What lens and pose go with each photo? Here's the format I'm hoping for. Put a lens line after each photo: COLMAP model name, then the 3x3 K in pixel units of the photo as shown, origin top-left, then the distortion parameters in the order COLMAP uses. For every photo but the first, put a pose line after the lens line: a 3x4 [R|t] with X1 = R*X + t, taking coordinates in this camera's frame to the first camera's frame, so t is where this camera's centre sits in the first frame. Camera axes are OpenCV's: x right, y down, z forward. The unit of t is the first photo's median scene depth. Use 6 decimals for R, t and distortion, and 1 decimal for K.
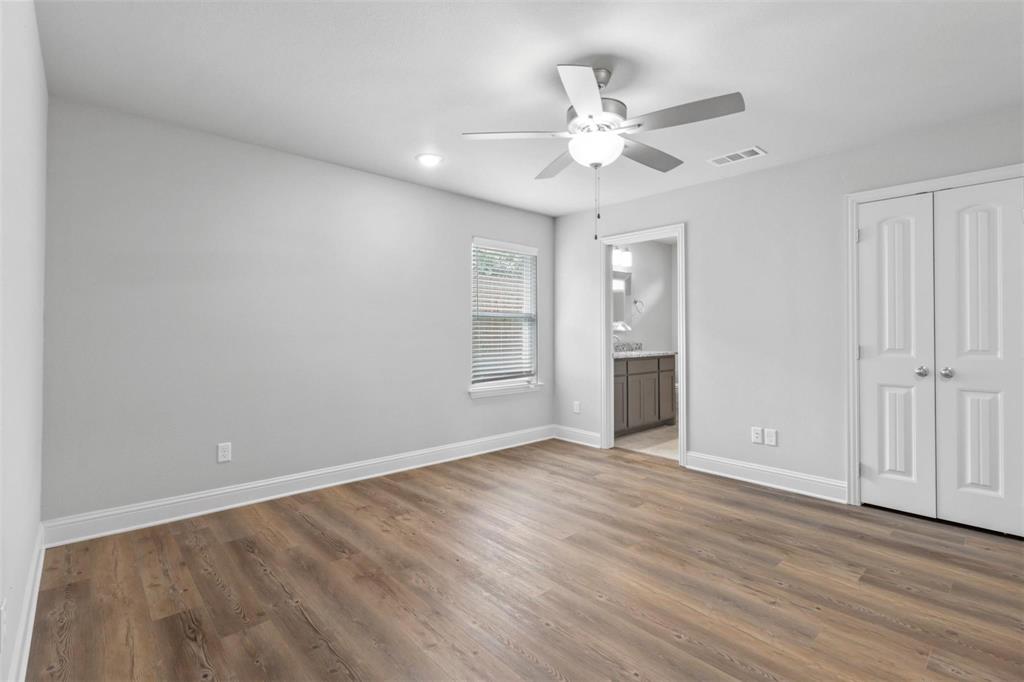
lens RADIAL K [[481.0, 0, 507.6], [0, 481.0, 326.9], [0, 0, 1]] dist [0.001002, 0.000018]
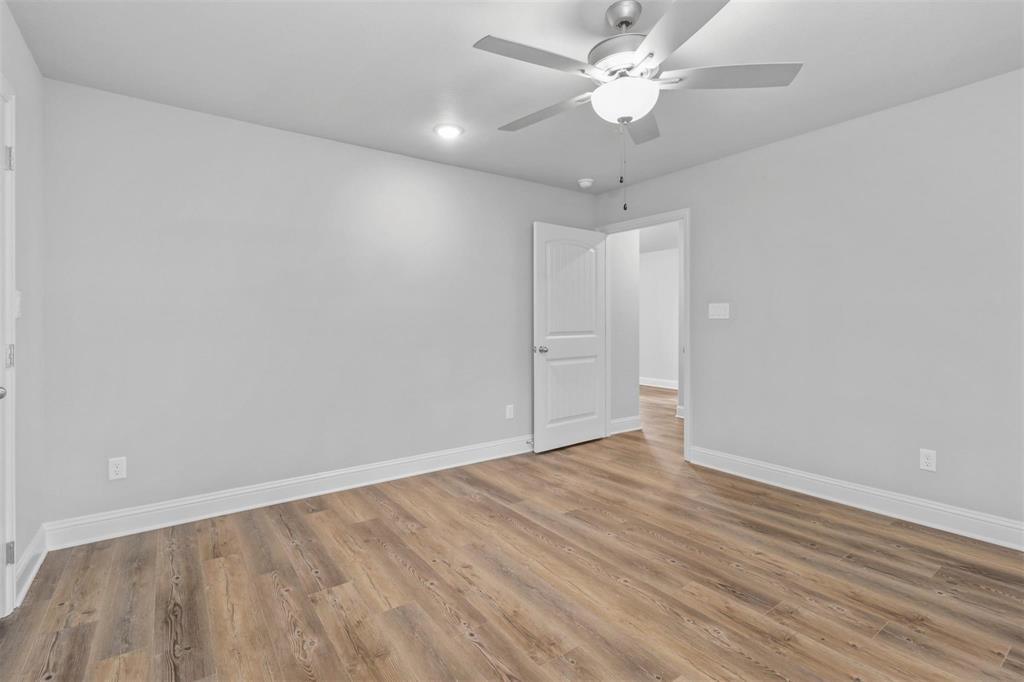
lens RADIAL K [[481.0, 0, 507.6], [0, 481.0, 326.9], [0, 0, 1]] dist [0.001002, 0.000018]
pose [[-0.992883, 0.002110, 0.119077, 0.288027], [0.001826, 0.999995, -0.002499, 0.023314], [-0.119082, -0.002264, -0.992882, 1.847877]]
